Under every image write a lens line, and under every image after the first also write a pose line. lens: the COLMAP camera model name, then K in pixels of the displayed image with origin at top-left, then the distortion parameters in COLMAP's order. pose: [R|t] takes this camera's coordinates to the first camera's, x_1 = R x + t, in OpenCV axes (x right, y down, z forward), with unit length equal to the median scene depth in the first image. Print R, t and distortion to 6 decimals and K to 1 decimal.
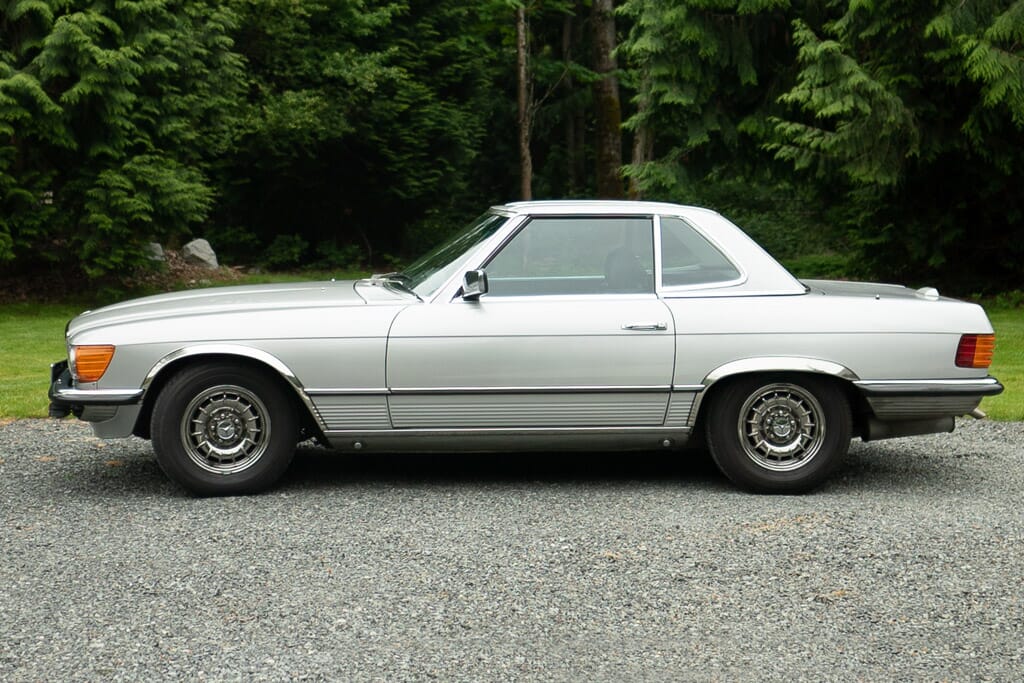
lens RADIAL K [[1865.9, 0, 511.9], [0, 1865.9, 340.5], [0, 0, 1]] dist [-0.061862, 0.192526]
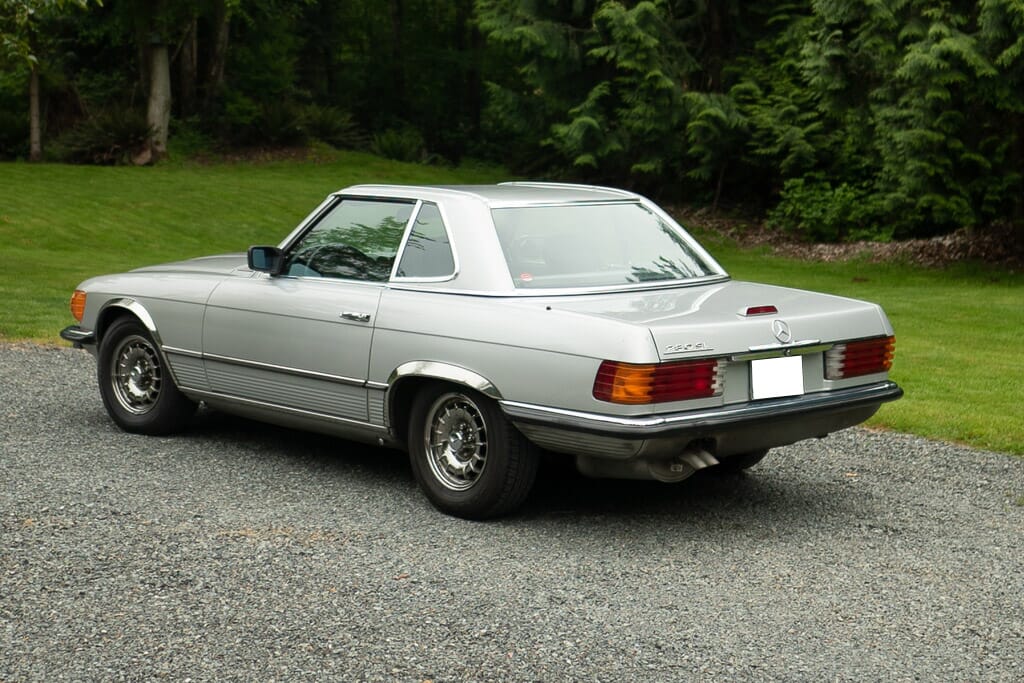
lens RADIAL K [[1865.9, 0, 511.9], [0, 1865.9, 340.5], [0, 0, 1]] dist [-0.061862, 0.192526]
pose [[0.642695, 0.095910, -0.760095, 0.838114], [-0.077085, 0.995194, 0.060396, -0.058275], [0.762234, 0.019776, 0.646999, 0.437796]]
